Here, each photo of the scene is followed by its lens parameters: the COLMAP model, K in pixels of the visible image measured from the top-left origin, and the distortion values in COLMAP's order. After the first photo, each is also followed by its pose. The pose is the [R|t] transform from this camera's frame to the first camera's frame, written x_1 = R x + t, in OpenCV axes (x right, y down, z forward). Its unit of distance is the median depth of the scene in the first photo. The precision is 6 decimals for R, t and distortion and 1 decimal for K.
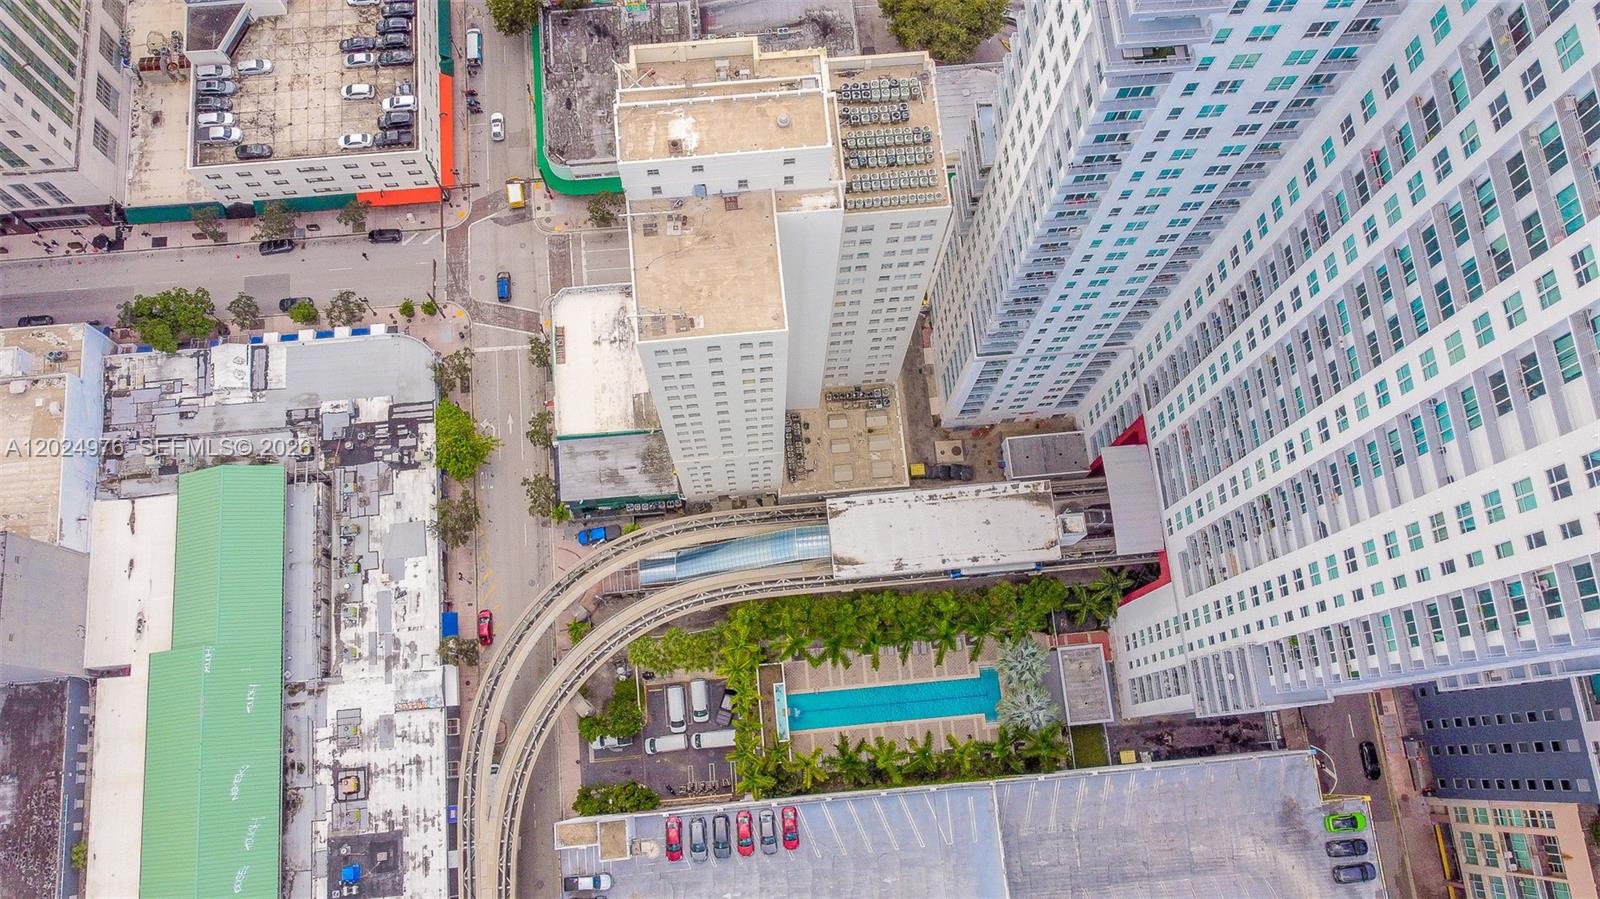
lens RADIAL K [[1208.4, 0, 791.1], [0, 1208.4, 441.0], [0, 0, 1]] dist [0.004968, -0.015767]
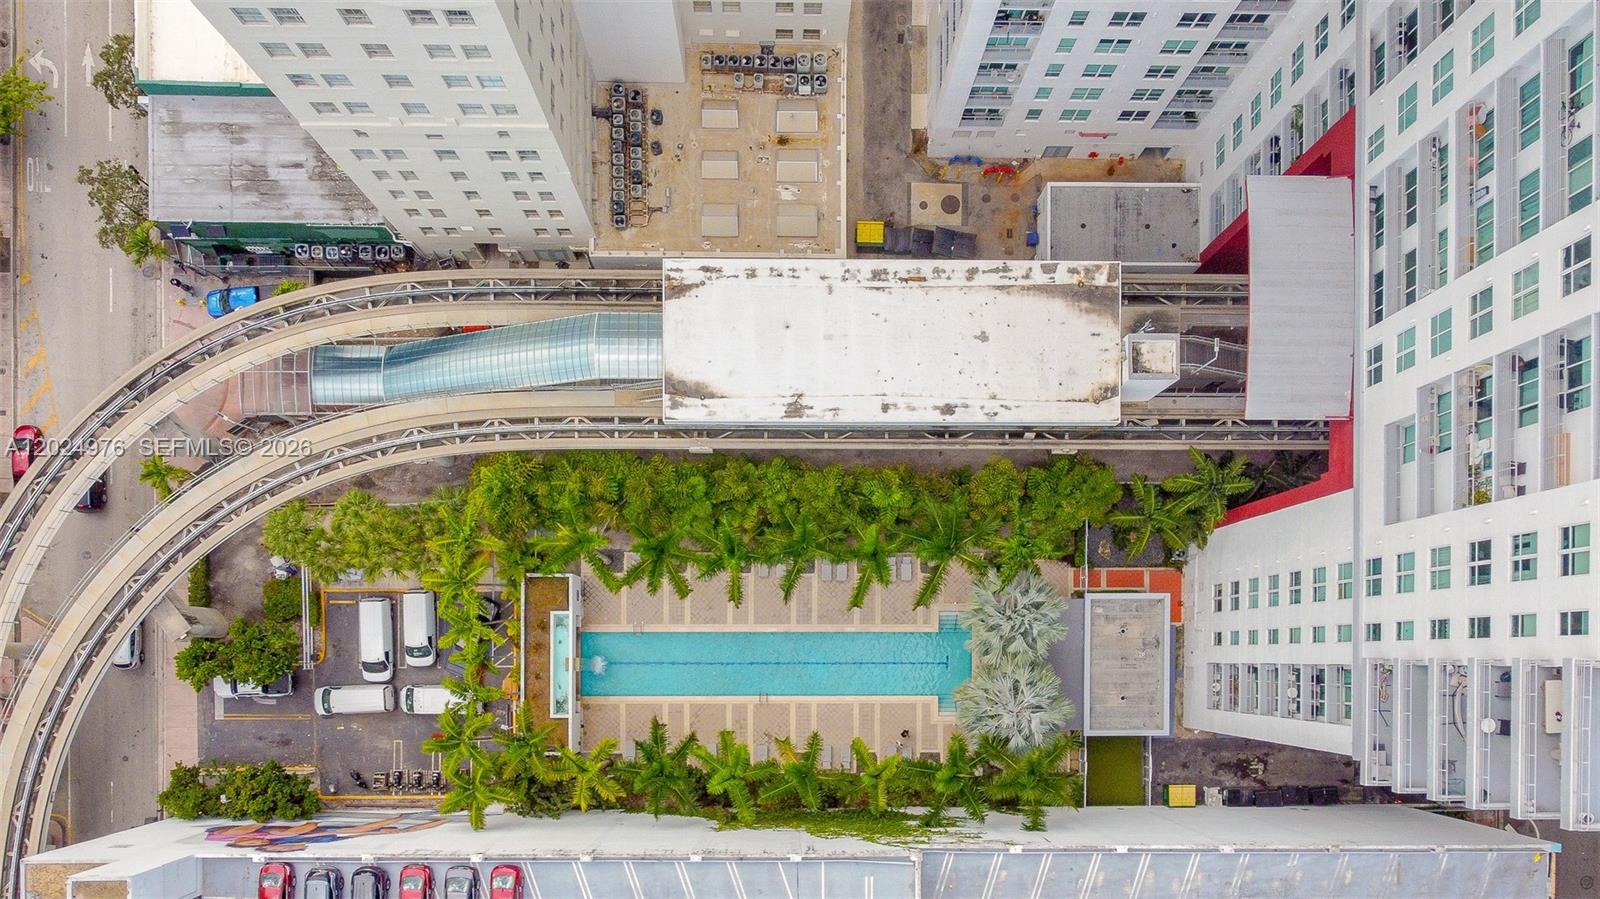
lens RADIAL K [[1252.4, 0, 815.3], [0, 1252.4, 658.7], [0, 0, 1]] dist [0.005951, -0.008370]
pose [[0.995853, 0.090581, 0.008516, 0.099498], [-0.089550, 0.959362, 0.267591, 0.061337], [0.016068, -0.267244, 0.963495, 0.458961]]
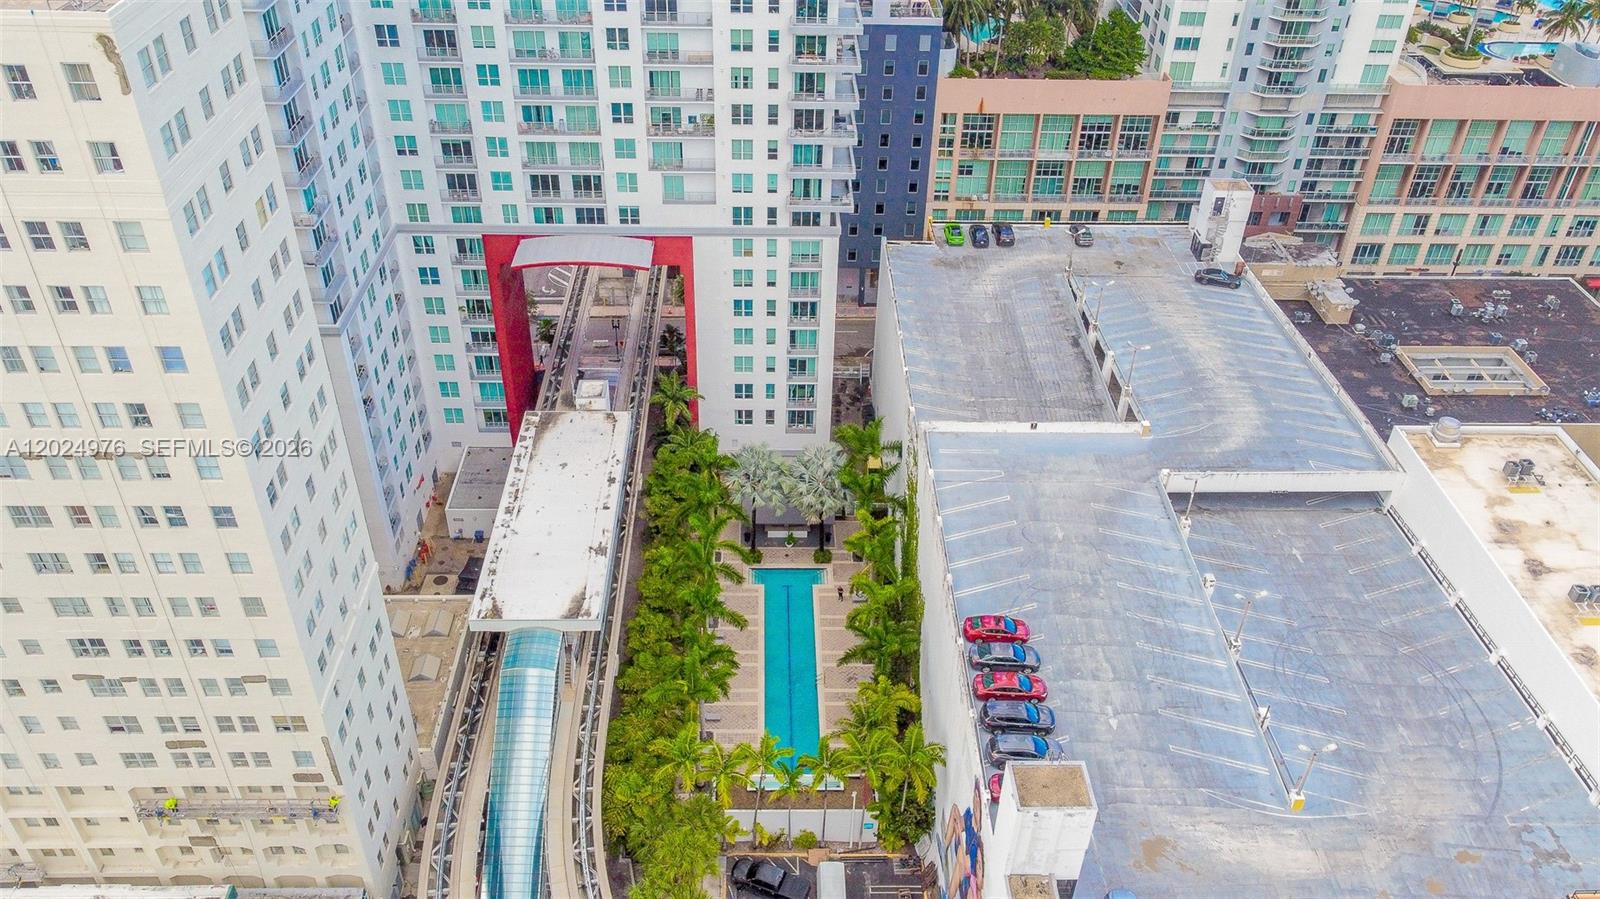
lens RADIAL K [[1208.4, 0, 795.7], [0, 1208.4, 451.0], [0, 0, 1]] dist [0.004968, -0.015767]
pose [[0.069510, -0.610610, 0.788875, -0.380524], [0.957374, 0.263075, 0.119271, 0.109170], [-0.280362, 0.746958, 0.602869, 0.513330]]
